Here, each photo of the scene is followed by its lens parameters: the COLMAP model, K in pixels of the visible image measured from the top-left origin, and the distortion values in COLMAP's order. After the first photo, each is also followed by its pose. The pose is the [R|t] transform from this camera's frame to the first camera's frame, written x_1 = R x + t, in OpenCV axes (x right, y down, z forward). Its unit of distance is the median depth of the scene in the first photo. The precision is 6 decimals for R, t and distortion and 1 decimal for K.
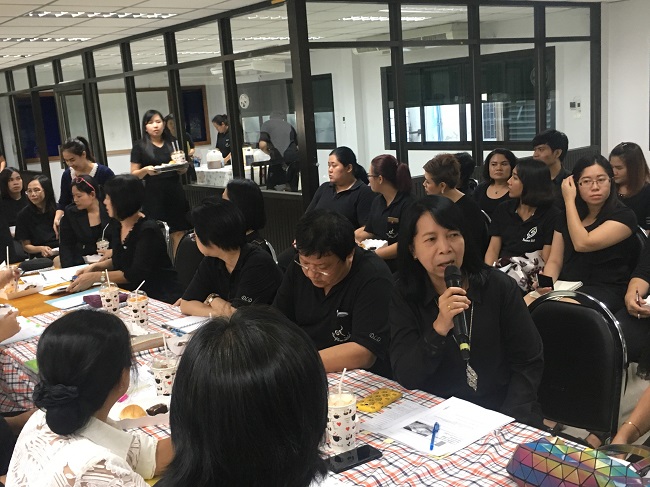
lens RADIAL K [[772.2, 0, 325.0], [0, 772.2, 243.5], [0, 0, 1]] dist [-0.008609, -0.017812]
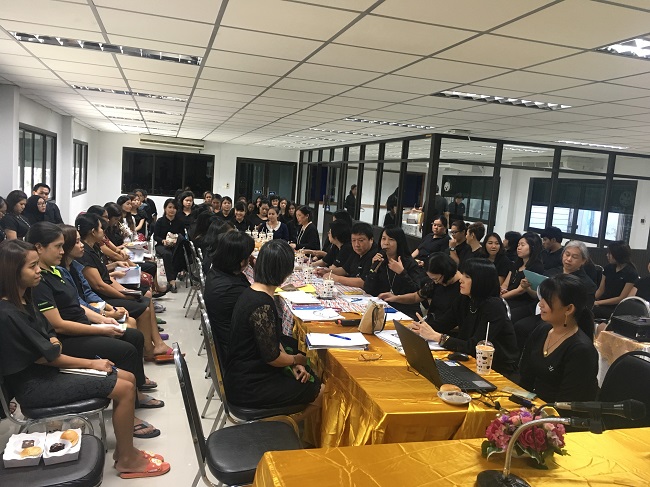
lens RADIAL K [[553.5, 0, 325.0], [0, 553.5, 243.5], [0, 0, 1]] dist [0.000448, 0.001360]
pose [[0.907732, 0.188203, -0.374970, 0.134757], [-0.214571, 0.976265, -0.029434, 0.021901], [0.360530, 0.107176, 0.926570, -0.167216]]
